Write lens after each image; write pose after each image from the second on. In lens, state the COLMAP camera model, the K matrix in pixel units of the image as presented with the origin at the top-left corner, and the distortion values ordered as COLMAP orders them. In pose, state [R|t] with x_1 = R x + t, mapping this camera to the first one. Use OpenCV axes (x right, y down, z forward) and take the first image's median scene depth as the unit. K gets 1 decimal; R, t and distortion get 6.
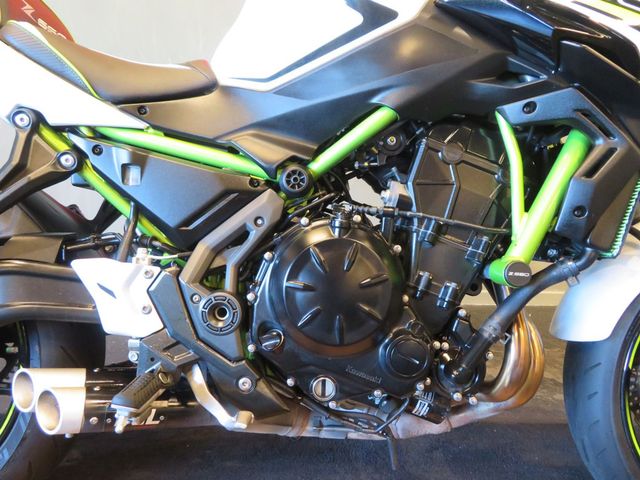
lens RADIAL K [[457.6, 0, 320.2], [0, 457.6, 241.4], [0, 0, 1]] dist [-0.005596, 0.003427]
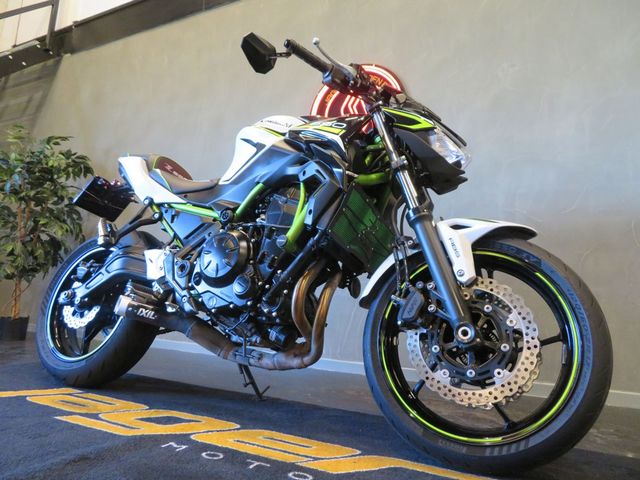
lens RADIAL K [[462.3, 0, 320.0], [0, 462.3, 240.0], [0, 0, 1]] dist [-0.003454, -0.001455]
pose [[0.880078, -0.047343, -0.472462, 1.468554], [-0.136542, 0.927757, -0.347309, 0.724580], [0.454773, 0.370170, 0.810034, -0.612644]]
